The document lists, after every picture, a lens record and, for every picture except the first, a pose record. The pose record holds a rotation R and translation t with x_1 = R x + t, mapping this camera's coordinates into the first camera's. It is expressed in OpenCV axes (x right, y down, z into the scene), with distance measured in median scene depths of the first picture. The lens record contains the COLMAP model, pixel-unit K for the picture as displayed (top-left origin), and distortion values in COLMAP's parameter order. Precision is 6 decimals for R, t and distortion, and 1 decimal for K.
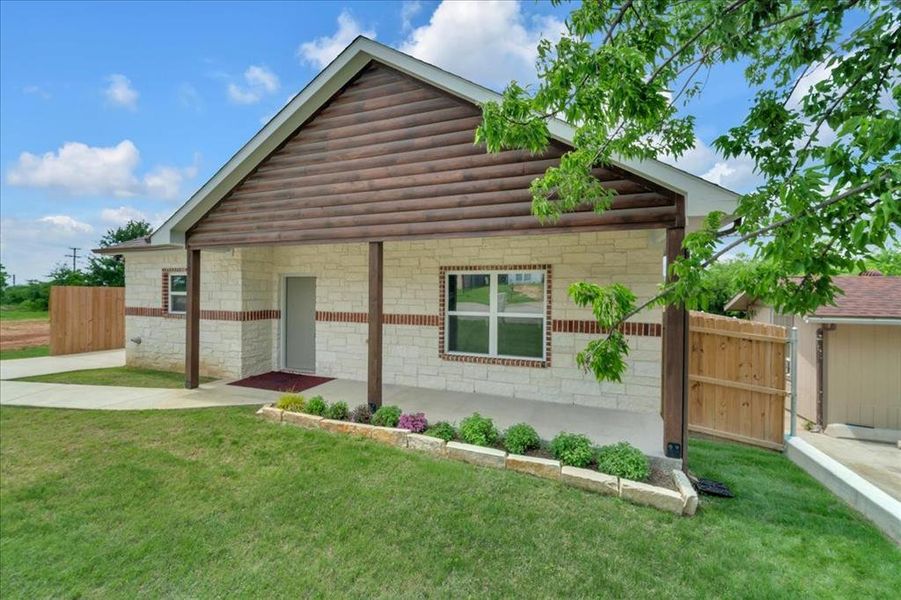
lens RADIAL K [[375.3, 0, 452.6], [0, 375.3, 295.9], [0, 0, 1]] dist [0.002083, 0.000042]
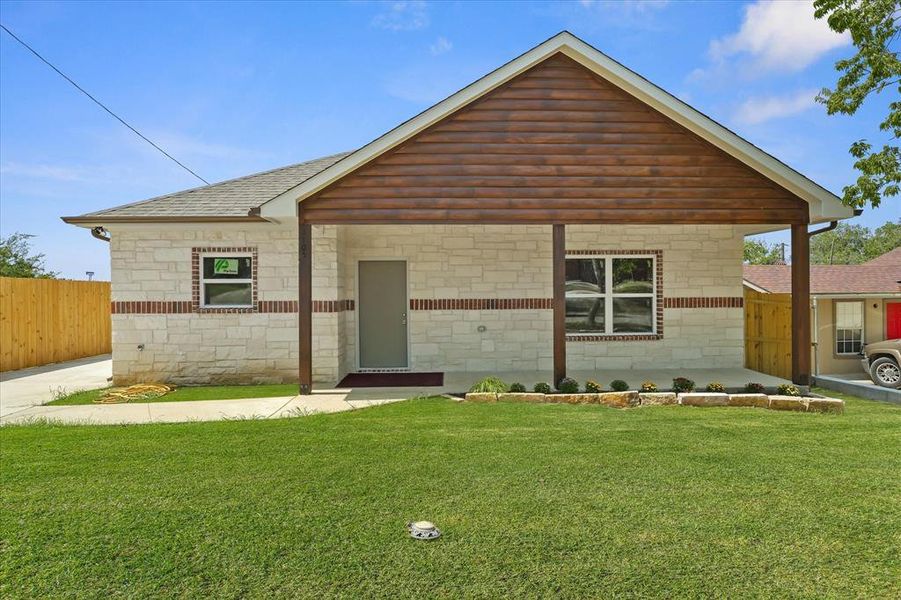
lens RADIAL K [[482.4, 0, 450.5], [0, 482.4, 300.0], [0, 0, 1]] dist [-0.000737, -0.000606]
pose [[0.918617, -0.023193, 0.394468, -0.855142], [0.019554, 0.999721, 0.013243, 0.034657], [-0.394665, -0.004452, 0.918814, -0.099615]]
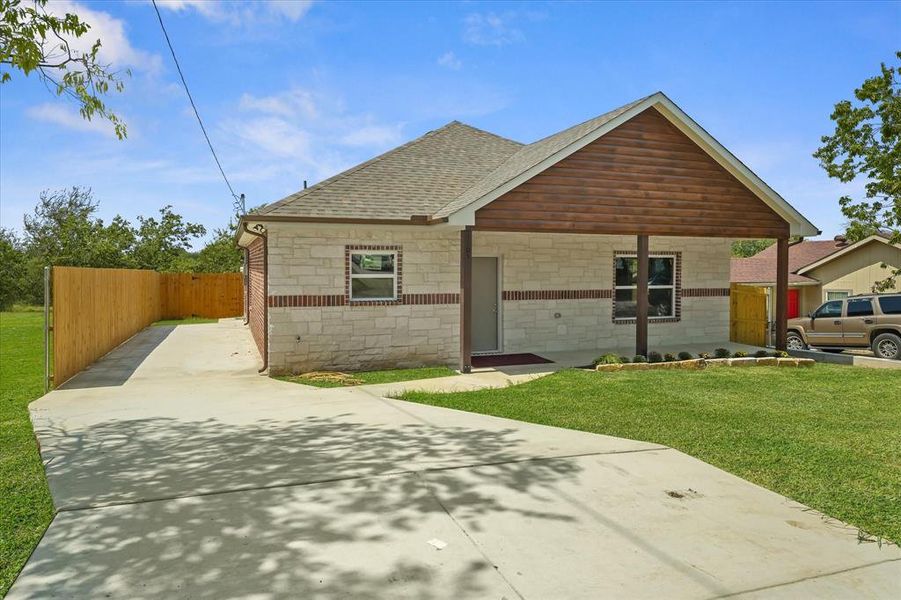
lens RADIAL K [[581.2, 0, 446.6], [0, 581.2, 297.9], [0, 0, 1]] dist [0.004257, 0.000668]
pose [[0.747150, -0.043080, 0.663258, -1.807795], [0.011224, 0.998573, 0.052216, -0.029628], [-0.664561, -0.031569, 0.746567, -0.094933]]
